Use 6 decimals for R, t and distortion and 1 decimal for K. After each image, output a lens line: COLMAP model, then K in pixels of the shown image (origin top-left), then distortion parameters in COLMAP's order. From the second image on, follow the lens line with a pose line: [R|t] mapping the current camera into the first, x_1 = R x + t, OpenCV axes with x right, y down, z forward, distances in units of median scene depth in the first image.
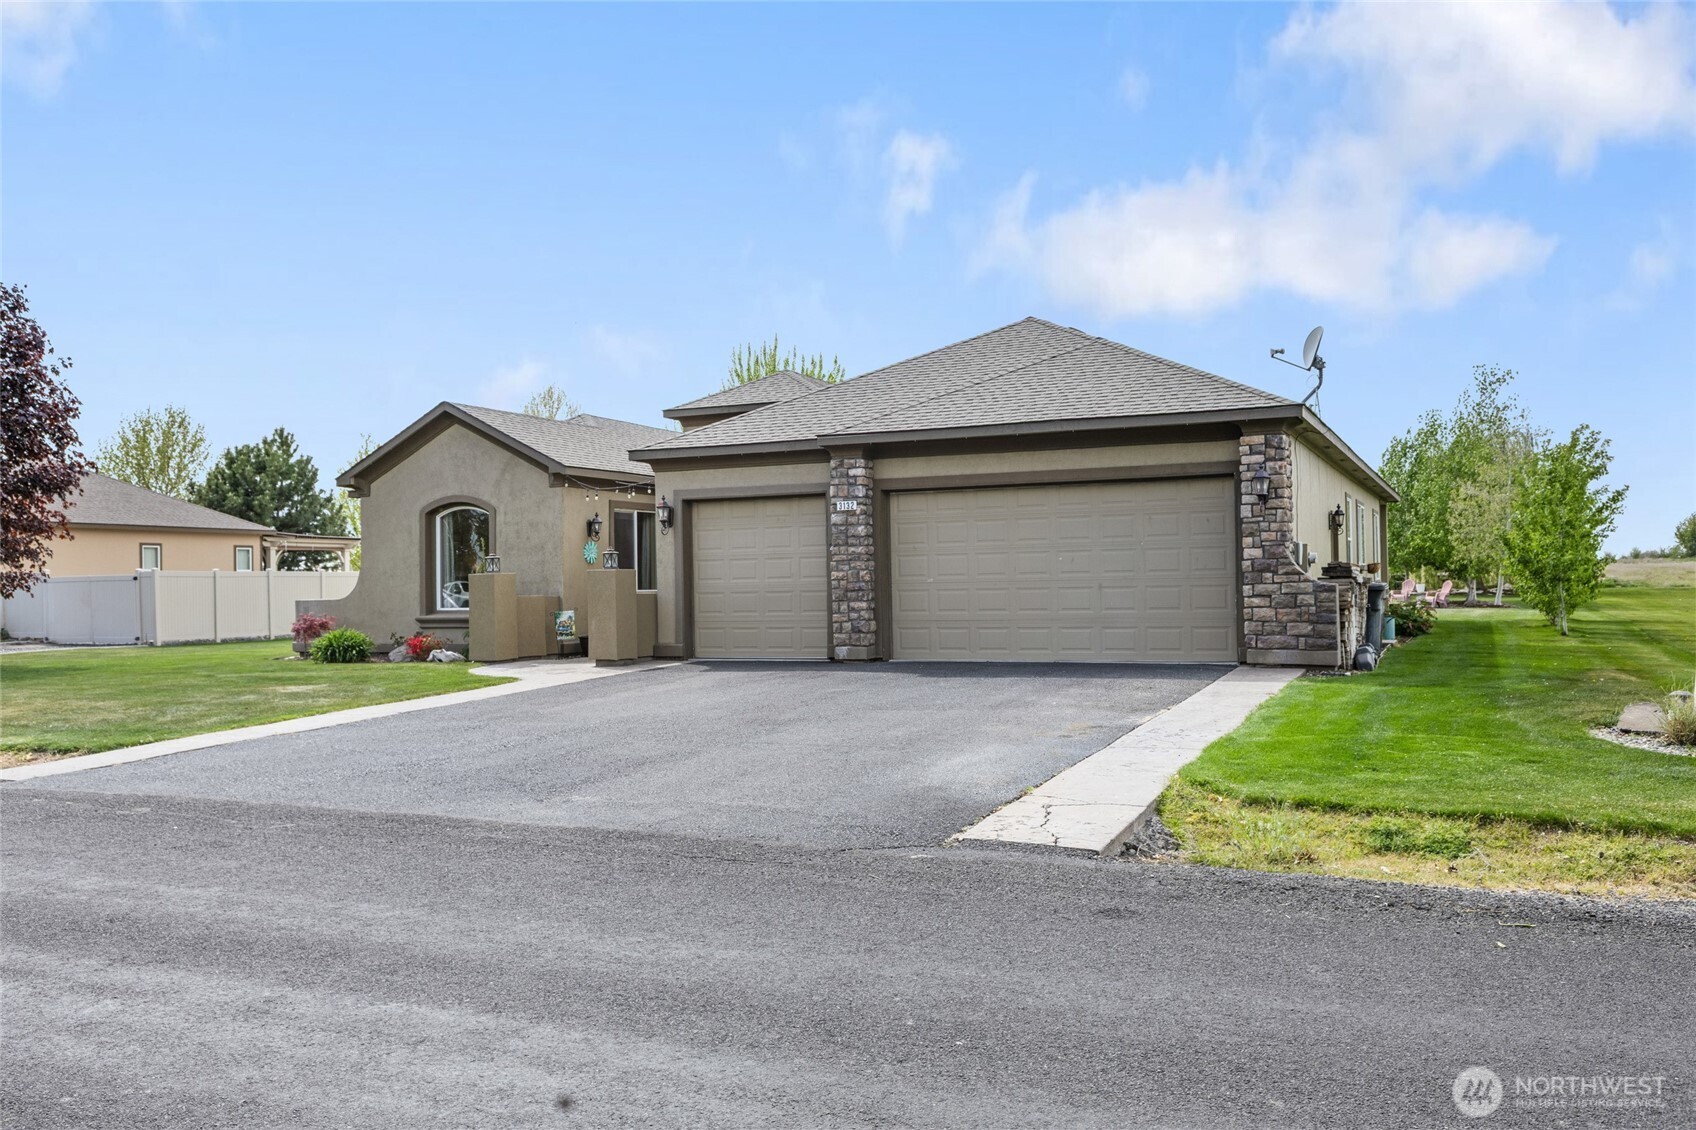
lens RADIAL K [[1387.9, 0, 848.0], [0, 1387.9, 565.0], [0, 0, 1]] dist [-0.006695, -0.004279]
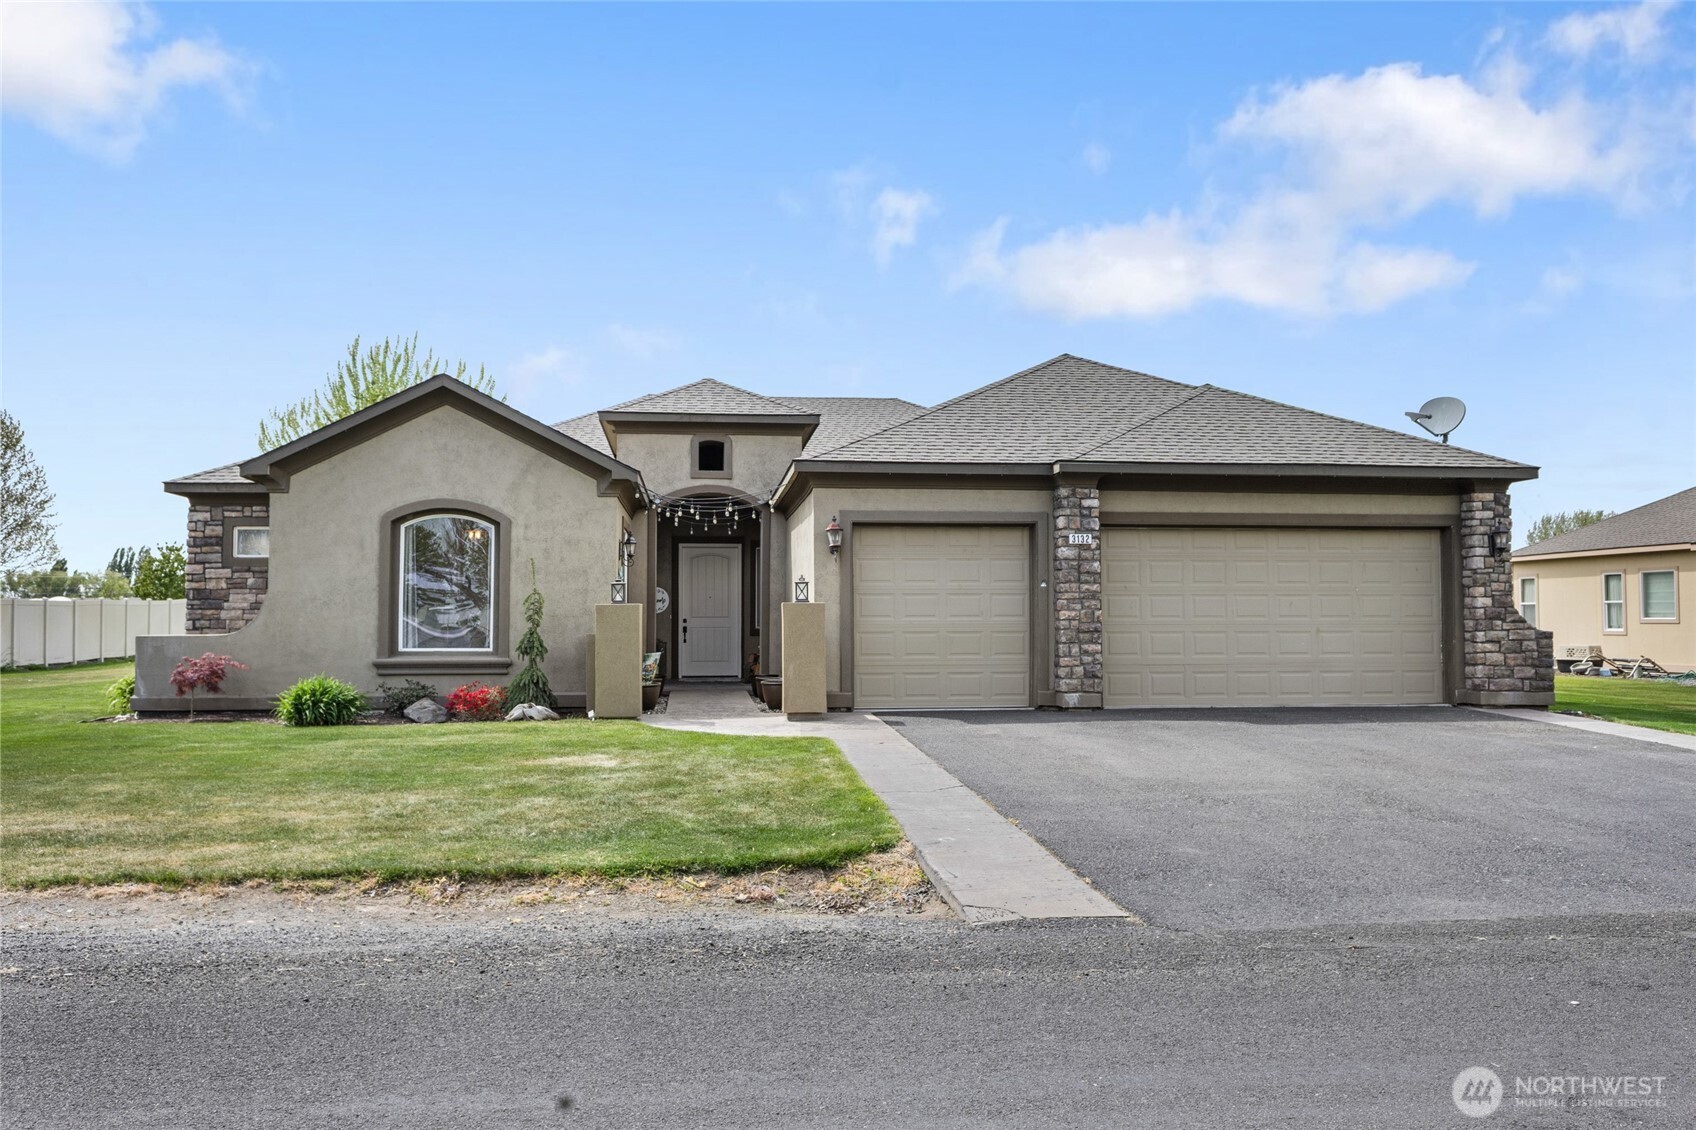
lens RADIAL K [[1387.9, 0, 848.0], [0, 1387.9, 565.0], [0, 0, 1]] dist [-0.006695, -0.004279]
pose [[0.853854, 0.037735, 0.519142, -0.606305], [-0.020878, 0.999049, -0.038278, 0.012630], [-0.520093, 0.021845, 0.853830, 0.298853]]
